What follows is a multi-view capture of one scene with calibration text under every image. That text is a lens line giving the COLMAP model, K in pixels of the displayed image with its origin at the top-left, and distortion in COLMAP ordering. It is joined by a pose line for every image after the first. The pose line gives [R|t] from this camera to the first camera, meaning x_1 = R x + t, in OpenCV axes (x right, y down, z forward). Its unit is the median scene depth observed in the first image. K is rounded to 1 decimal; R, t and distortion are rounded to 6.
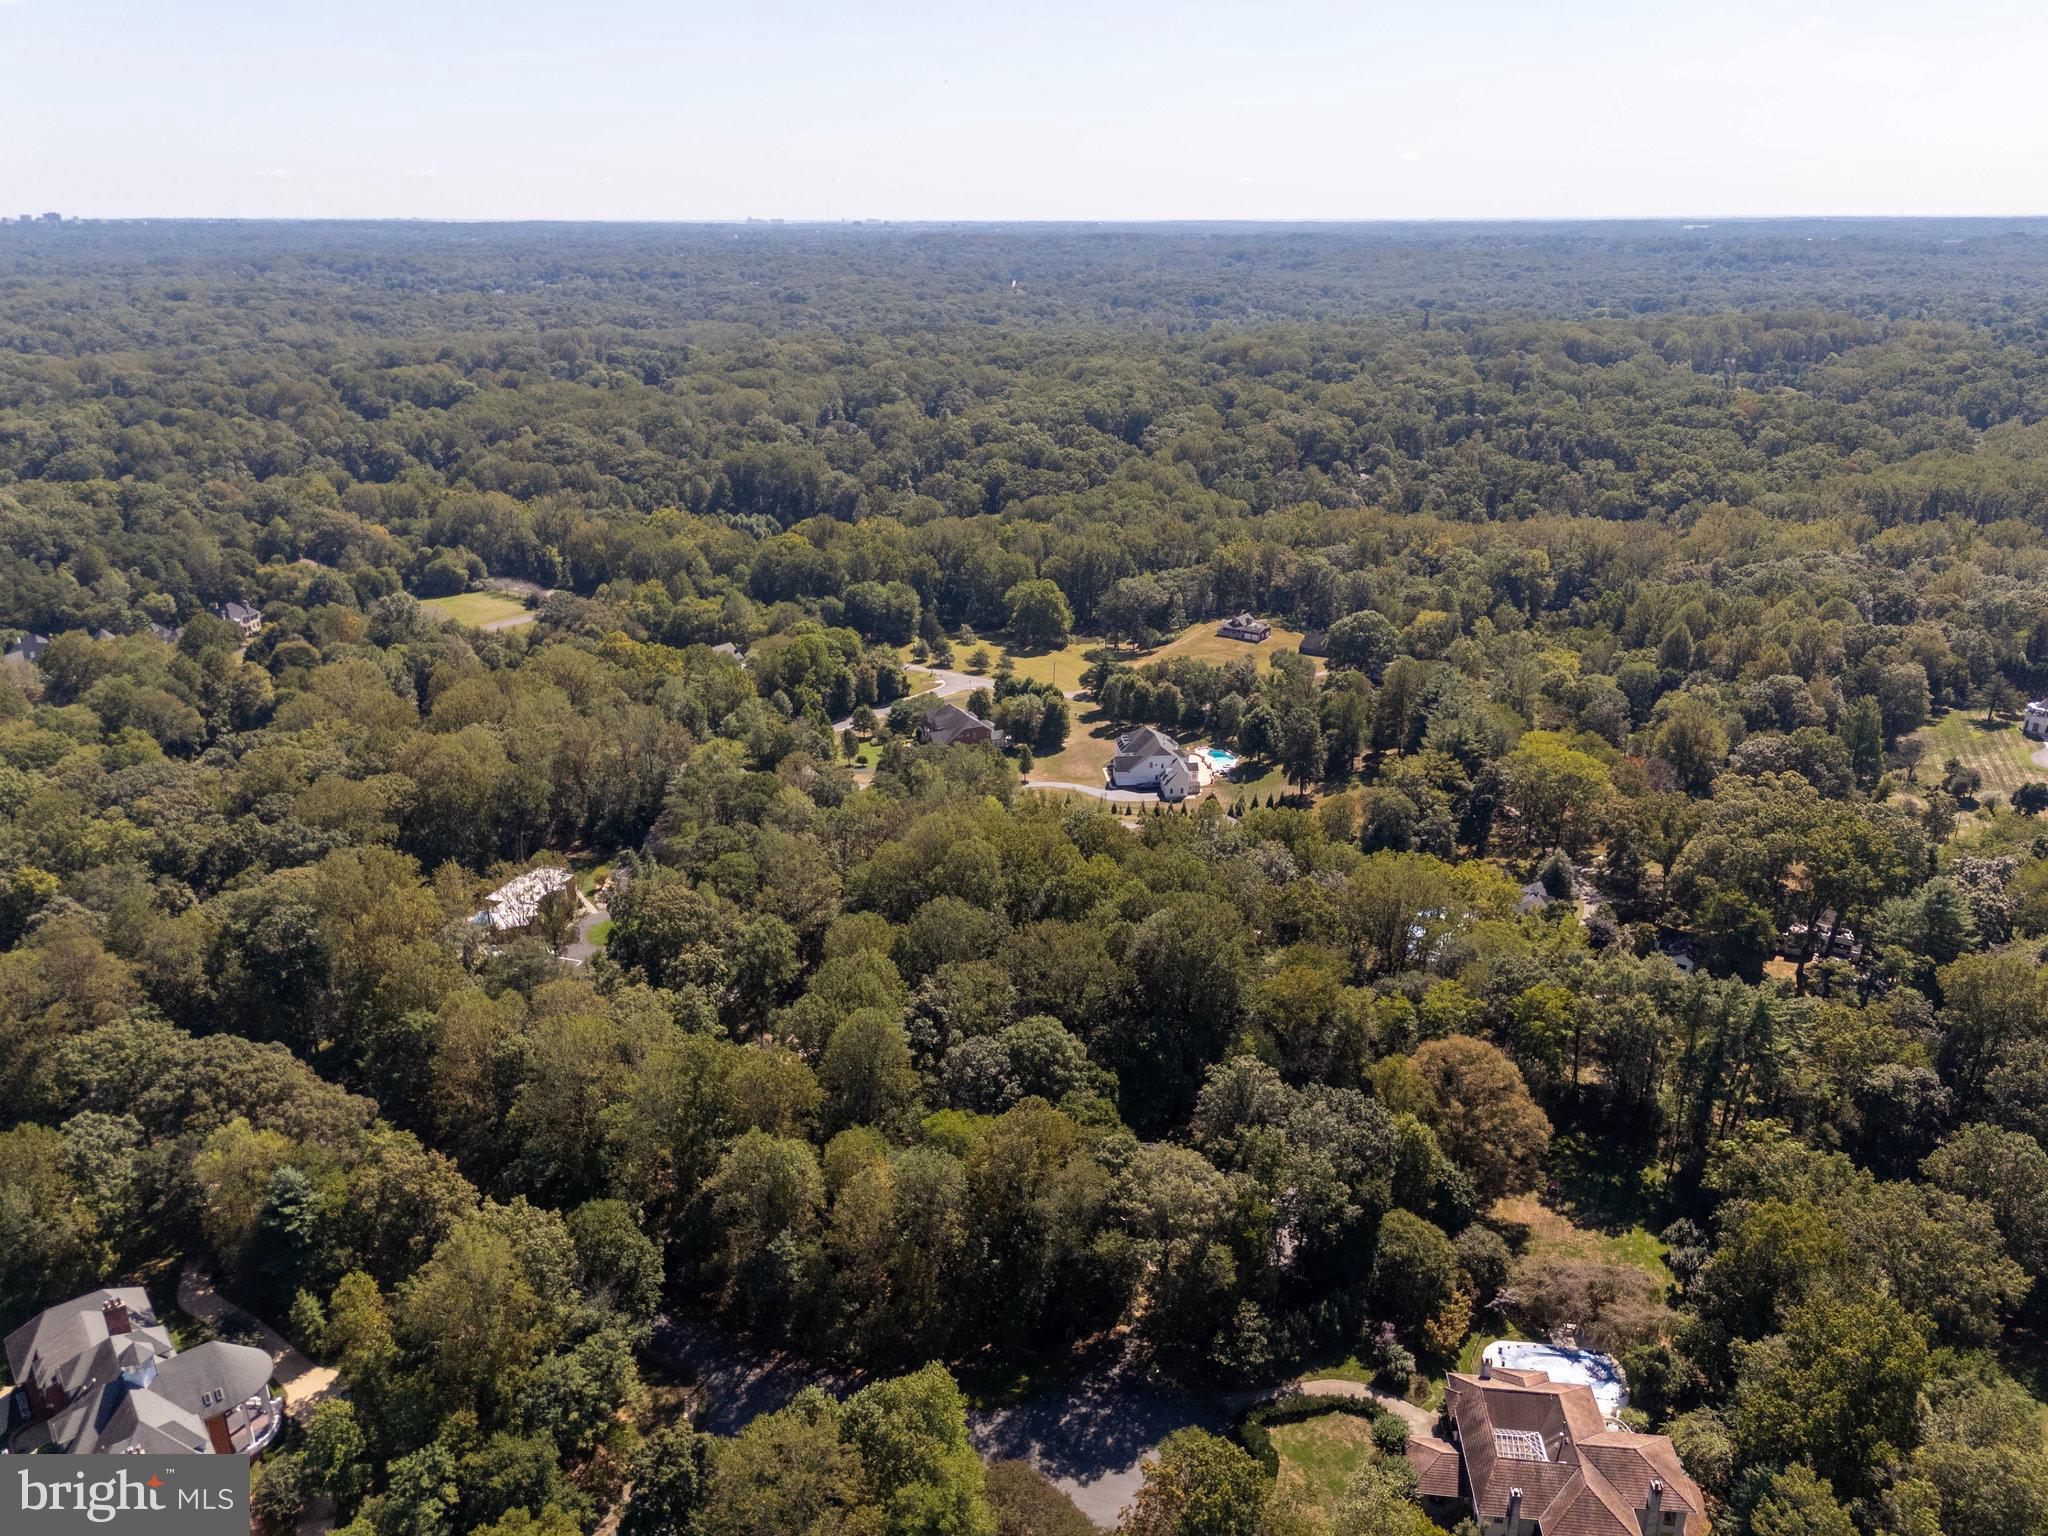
lens RADIAL K [[1524.1, 0, 1024.0], [0, 1524.1, 768.0], [0, 0, 1]] dist [0.113546, -0.170030]
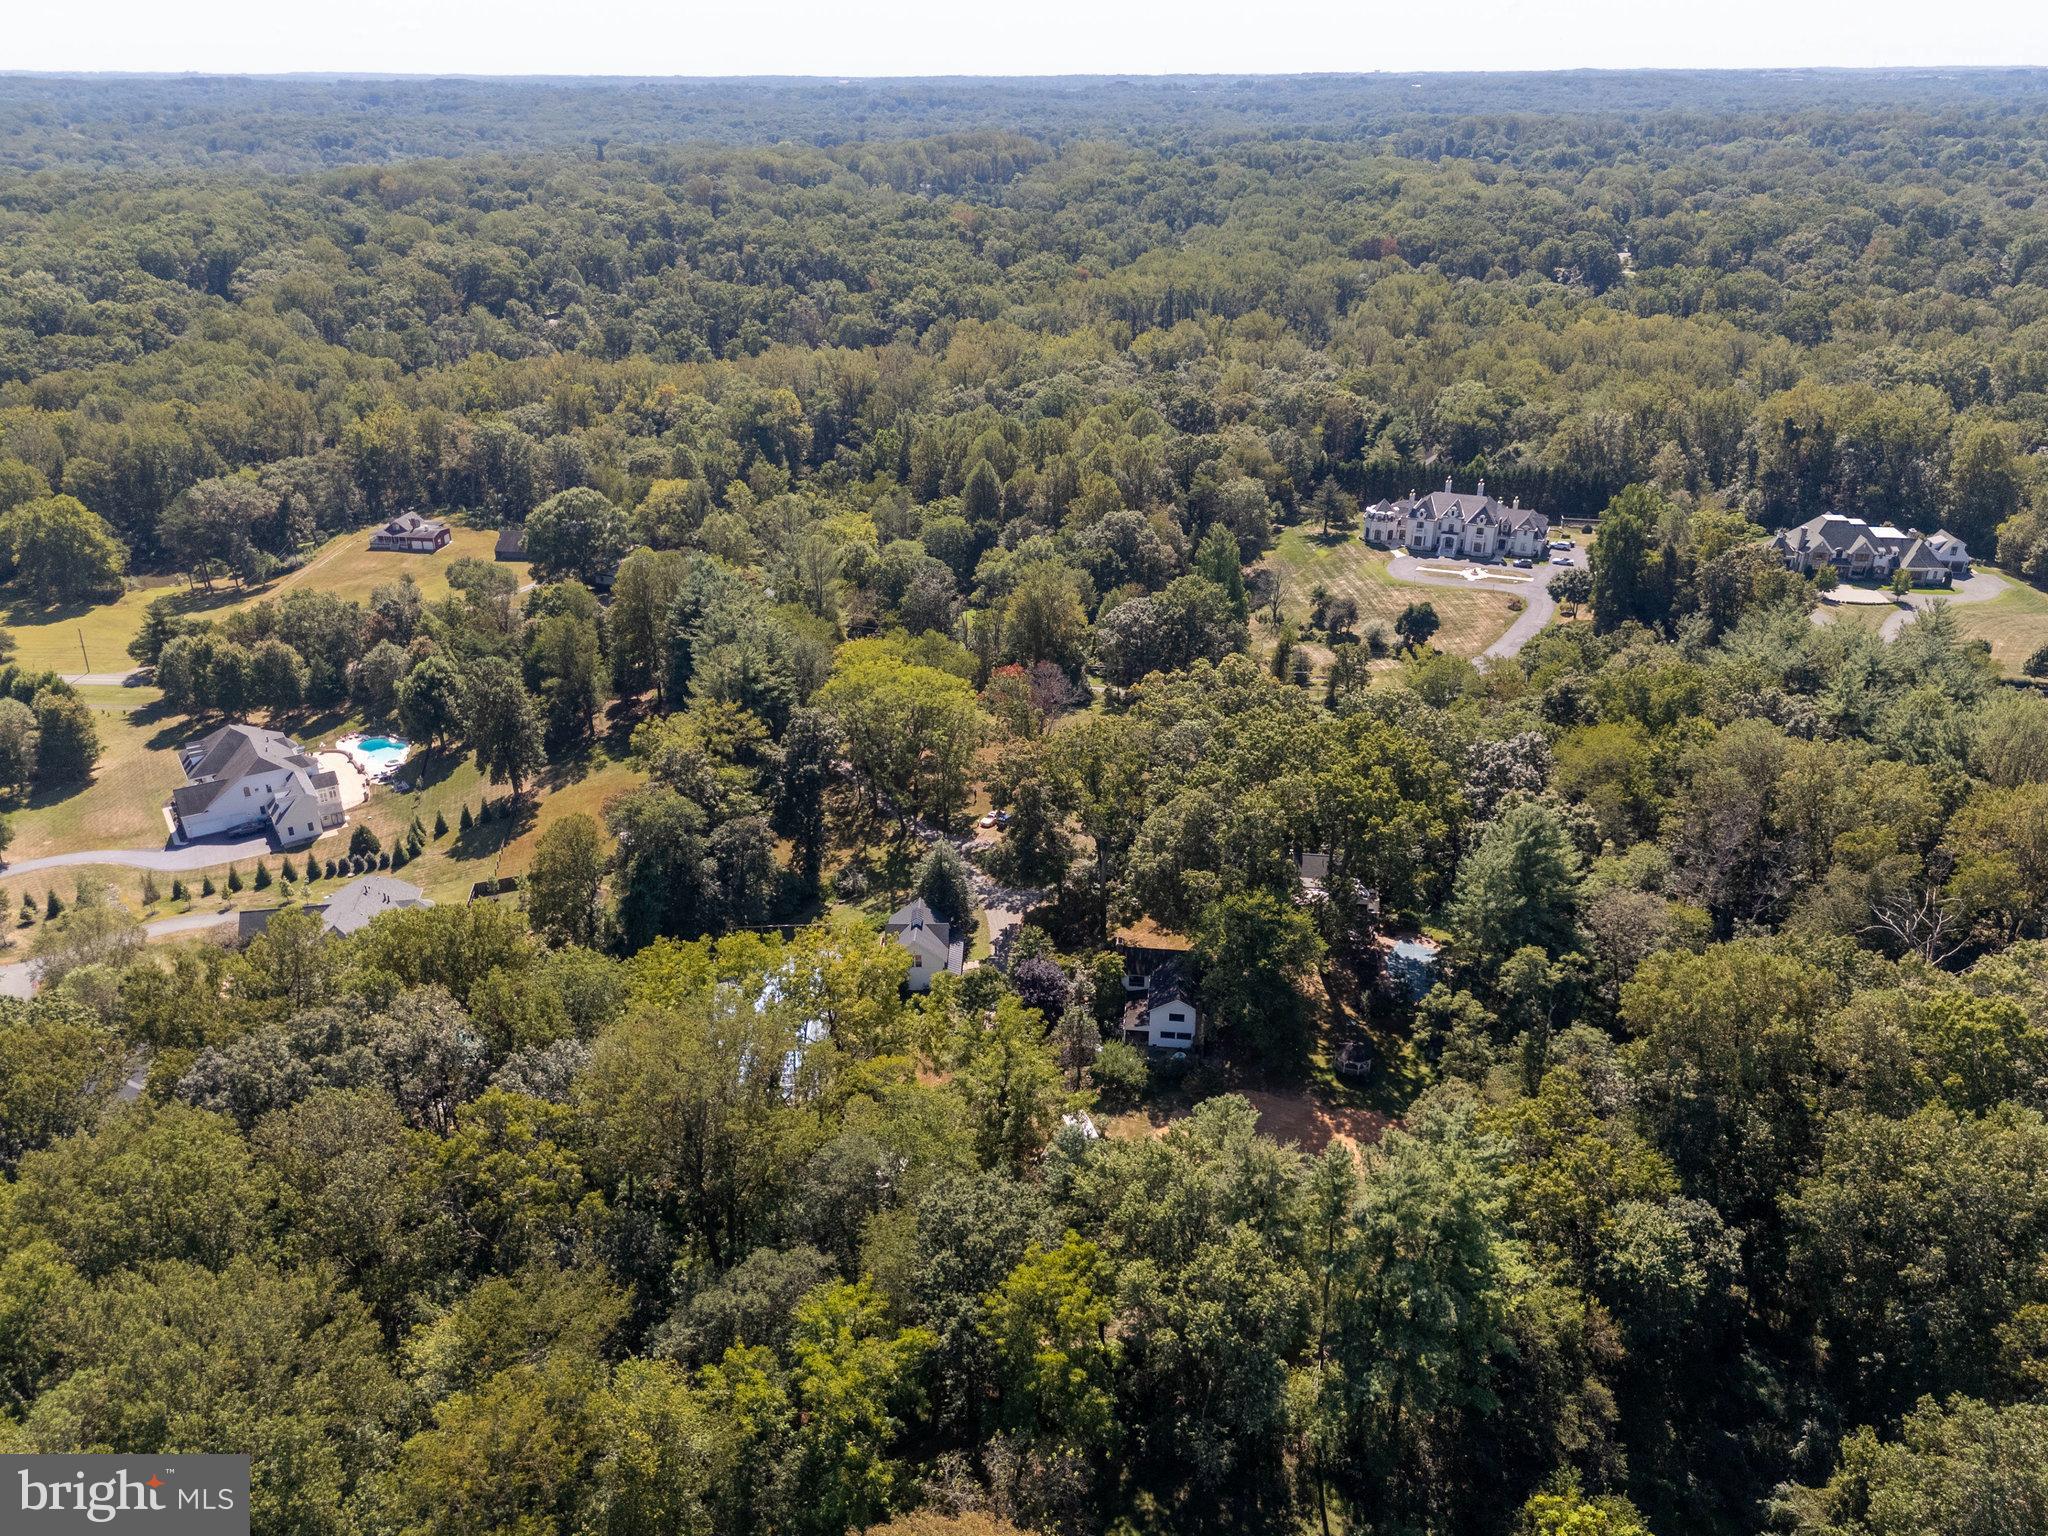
lens RADIAL K [[1545.5, 0, 1024.0], [0, 1545.5, 768.0], [0, 0, 1]] dist [0.066956, -0.052880]
pose [[0.881937, -0.195656, 0.428842, 0.067605], [0.162857, 0.980238, 0.112303, -0.022100], [-0.442340, -0.029205, 0.896372, 0.246160]]
